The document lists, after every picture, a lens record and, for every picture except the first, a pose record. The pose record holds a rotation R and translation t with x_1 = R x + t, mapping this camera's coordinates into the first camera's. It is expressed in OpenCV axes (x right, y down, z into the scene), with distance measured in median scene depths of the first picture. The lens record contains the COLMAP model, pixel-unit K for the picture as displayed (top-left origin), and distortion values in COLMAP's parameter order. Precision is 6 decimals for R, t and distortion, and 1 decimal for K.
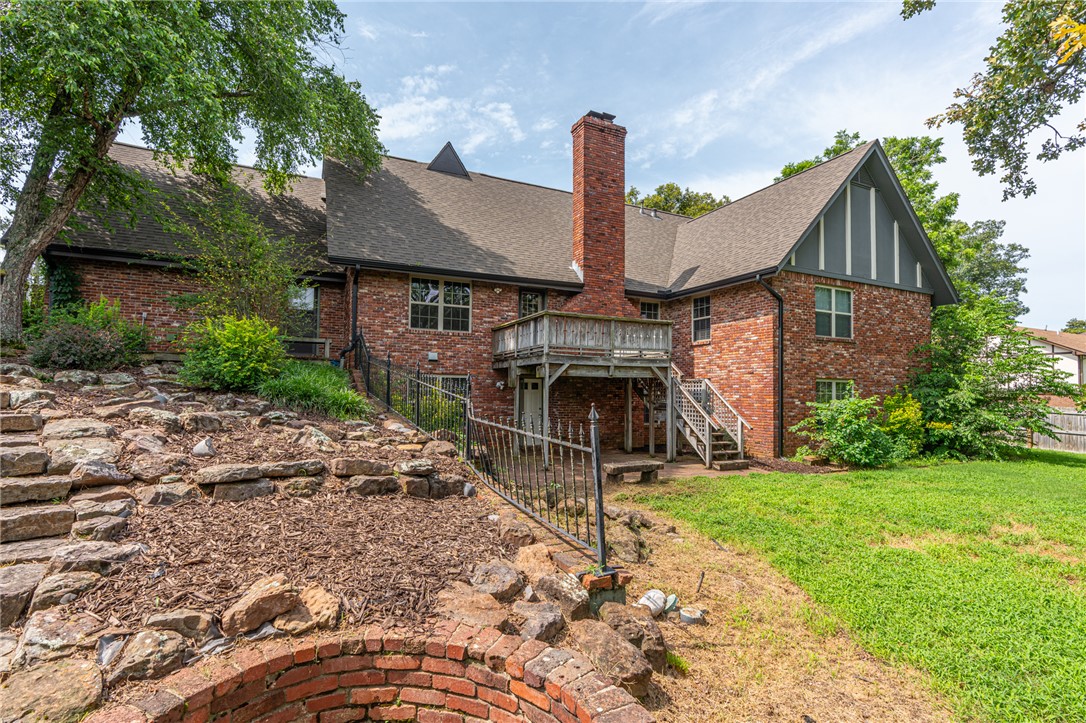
lens RADIAL K [[532.9, 0, 541.8], [0, 532.9, 375.4], [0, 0, 1]] dist [0.002748, 0.001274]
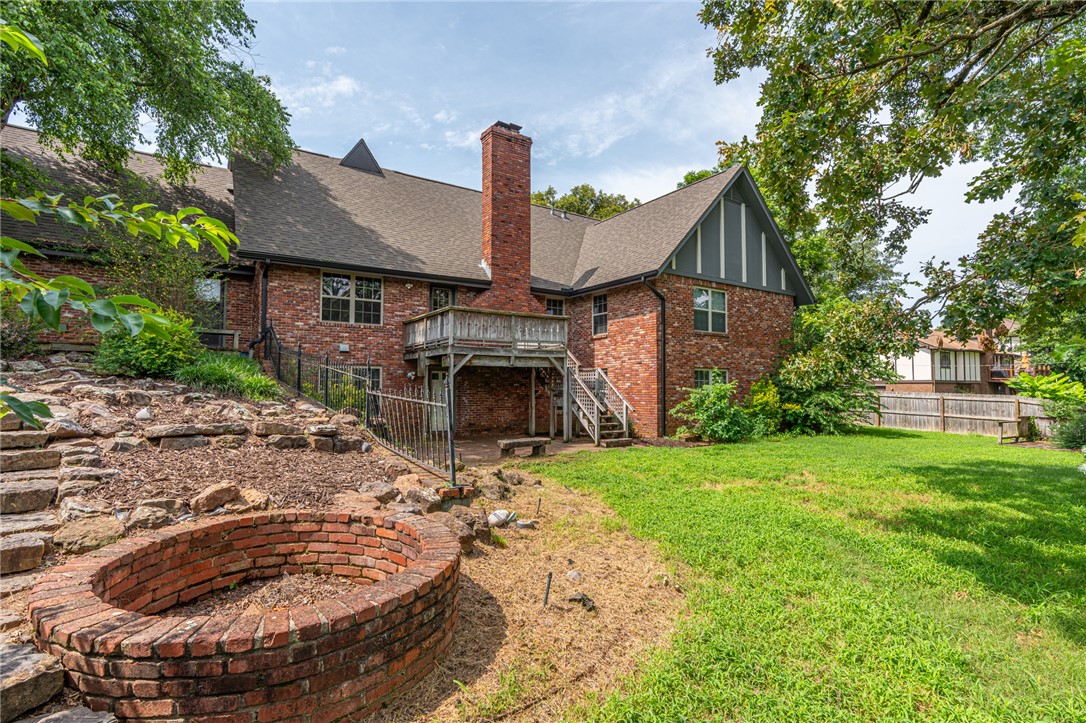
lens RADIAL K [[555.7, 0, 560.1], [0, 555.7, 362.2], [0, 0, 1]] dist [-0.000237, 0.005854]
pose [[0.987189, -0.003035, 0.159525, 0.043629], [0.005616, 0.999861, -0.015728, 0.012824], [-0.159455, 0.016422, 0.987069, -0.156420]]
